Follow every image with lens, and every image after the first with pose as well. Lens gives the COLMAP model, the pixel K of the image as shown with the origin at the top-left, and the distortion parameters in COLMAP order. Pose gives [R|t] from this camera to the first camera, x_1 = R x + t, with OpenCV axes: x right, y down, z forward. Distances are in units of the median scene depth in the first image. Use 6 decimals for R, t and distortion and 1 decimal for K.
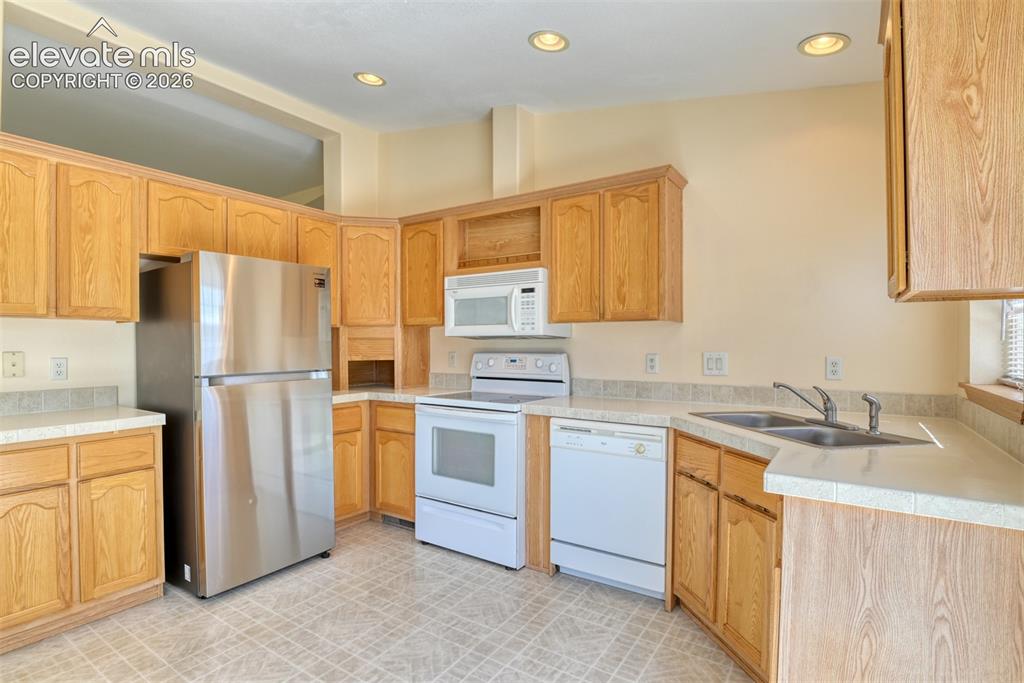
lens RADIAL K [[504.2, 0, 519.4], [0, 504.2, 343.2], [0, 0, 1]] dist [-0.023218, -0.001949]
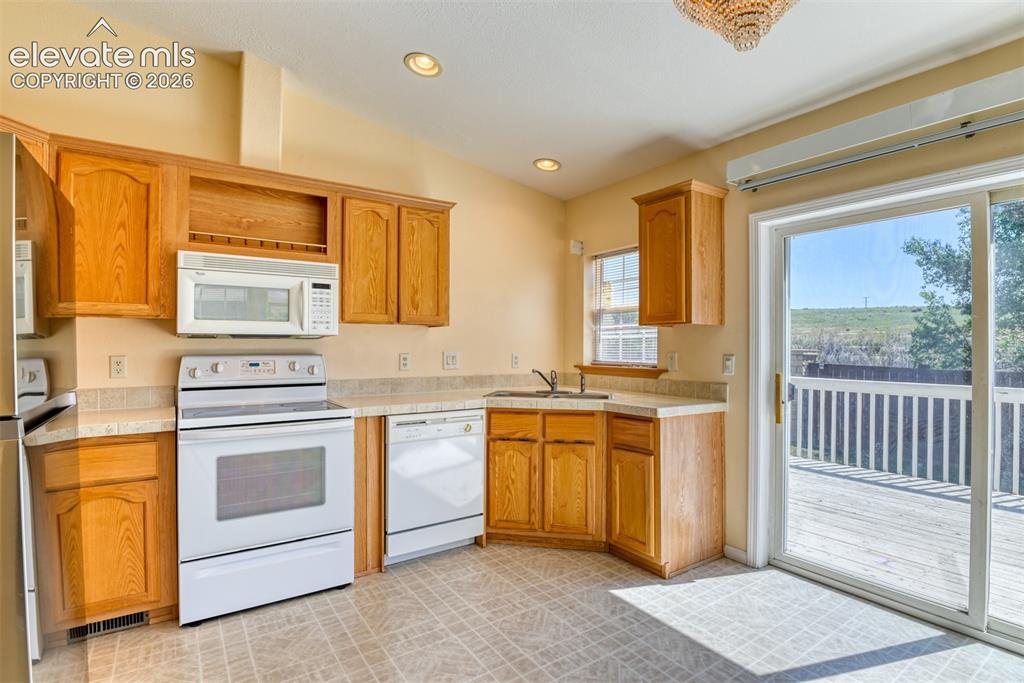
lens RADIAL K [[498.1, 0, 512.0], [0, 498.1, 341.5], [0, 0, 1]] dist [-0.024377, -0.000372]
pose [[0.383283, 0.008175, 0.923595, -0.626040], [-0.002982, 0.999967, -0.007613, 0.001813], [-0.923626, 0.000164, 0.383294, 0.303432]]
